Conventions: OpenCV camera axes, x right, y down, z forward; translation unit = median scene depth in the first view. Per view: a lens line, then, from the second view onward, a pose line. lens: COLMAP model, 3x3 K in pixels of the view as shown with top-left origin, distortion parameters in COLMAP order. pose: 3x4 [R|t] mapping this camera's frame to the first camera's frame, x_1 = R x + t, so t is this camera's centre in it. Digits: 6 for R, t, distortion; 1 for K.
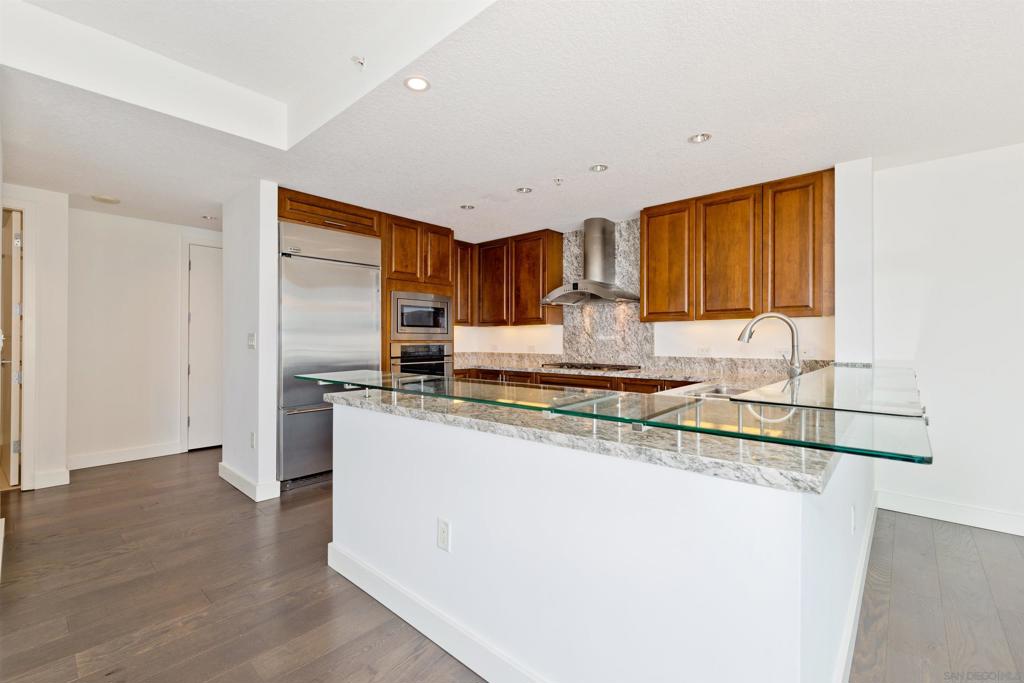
lens RADIAL K [[439.5, 0, 510.1], [0, 439.5, 338.2], [0, 0, 1]] dist [0.000498, -0.000626]
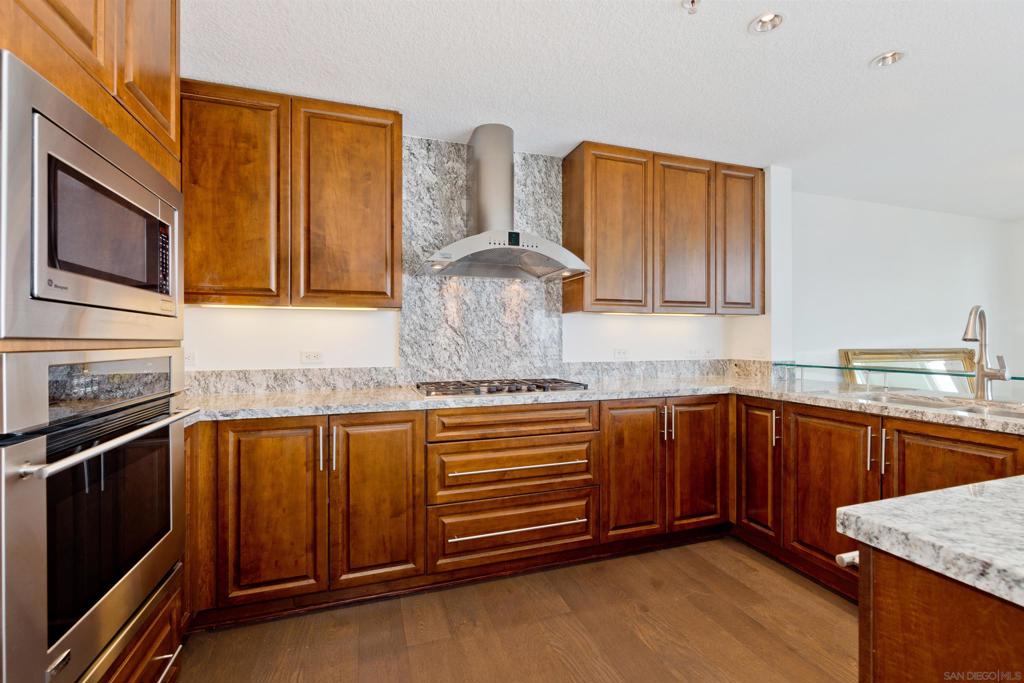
lens RADIAL K [[439.5, 0, 510.1], [0, 439.5, 338.2], [0, 0, 1]] dist [0.000498, -0.000626]
pose [[0.493033, 0.003797, 0.870002, -0.292756], [-0.001504, 0.999993, -0.003513, 0.004625], [-0.870009, 0.000424, 0.493035, 0.682725]]
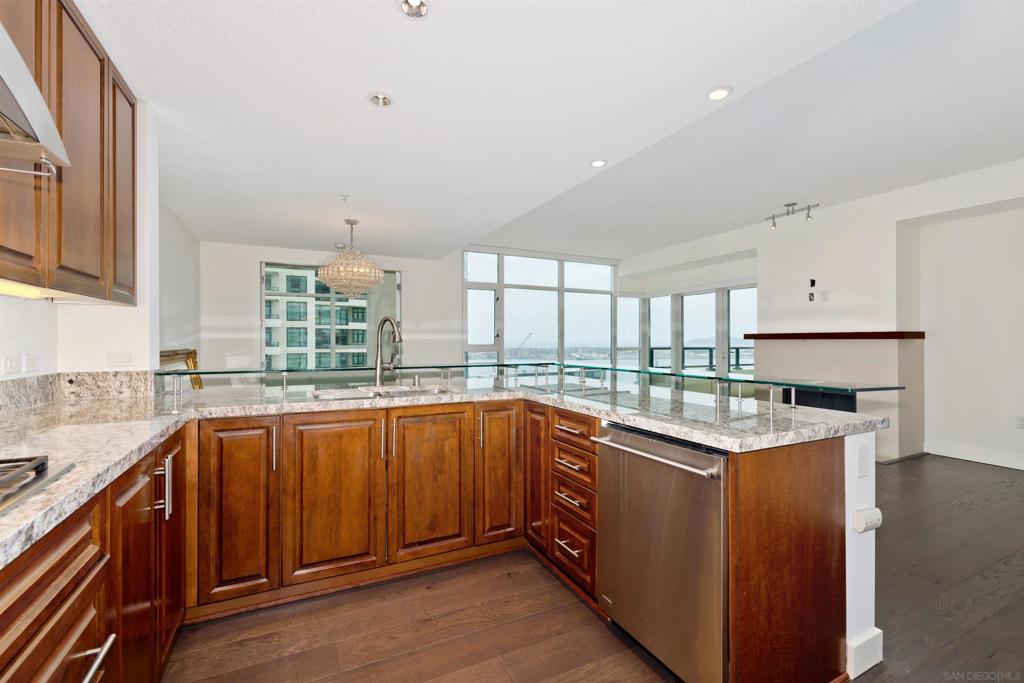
lens RADIAL K [[442.9, 0, 508.3], [0, 442.9, 339.7], [0, 0, 1]] dist [-0.001662, -0.000347]
pose [[-0.929173, -0.002117, 0.369638, -0.061453], [-0.002965, 0.999994, -0.001725, 0.002310], [-0.369632, -0.002698, -0.929174, 0.979033]]
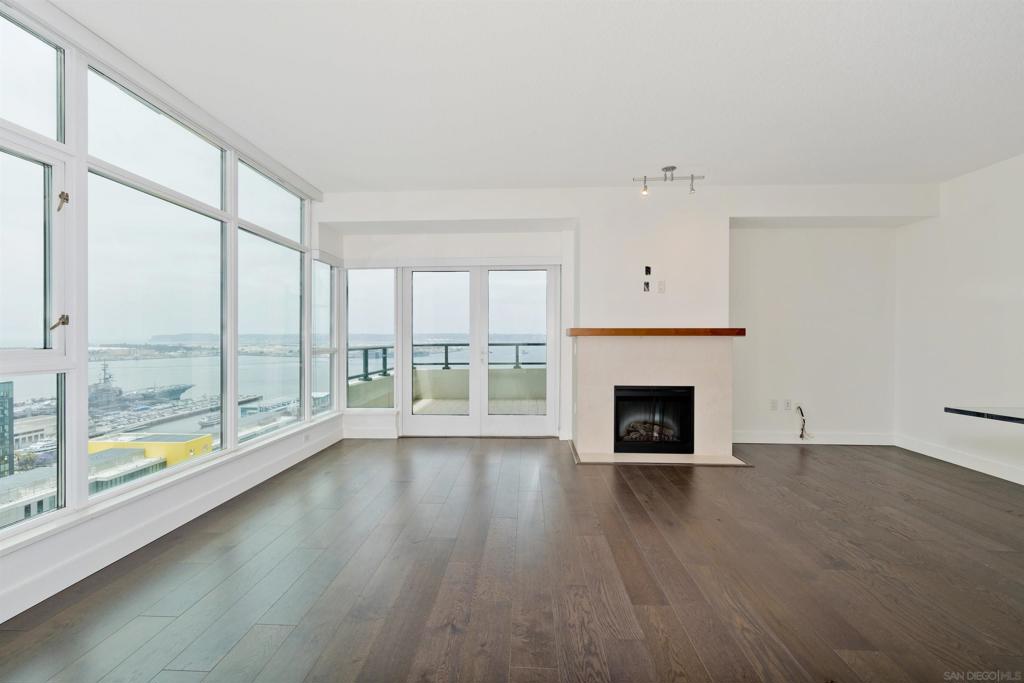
lens RADIAL K [[440.4, 0, 507.7], [0, 440.4, 338.4], [0, 0, 1]] dist [0.001382, -0.000182]
pose [[-0.772368, -0.000110, -0.635175, 0.499739], [-0.001343, 0.999998, 0.001461, 0.002098], [0.635174, 0.001982, -0.772367, 0.183213]]
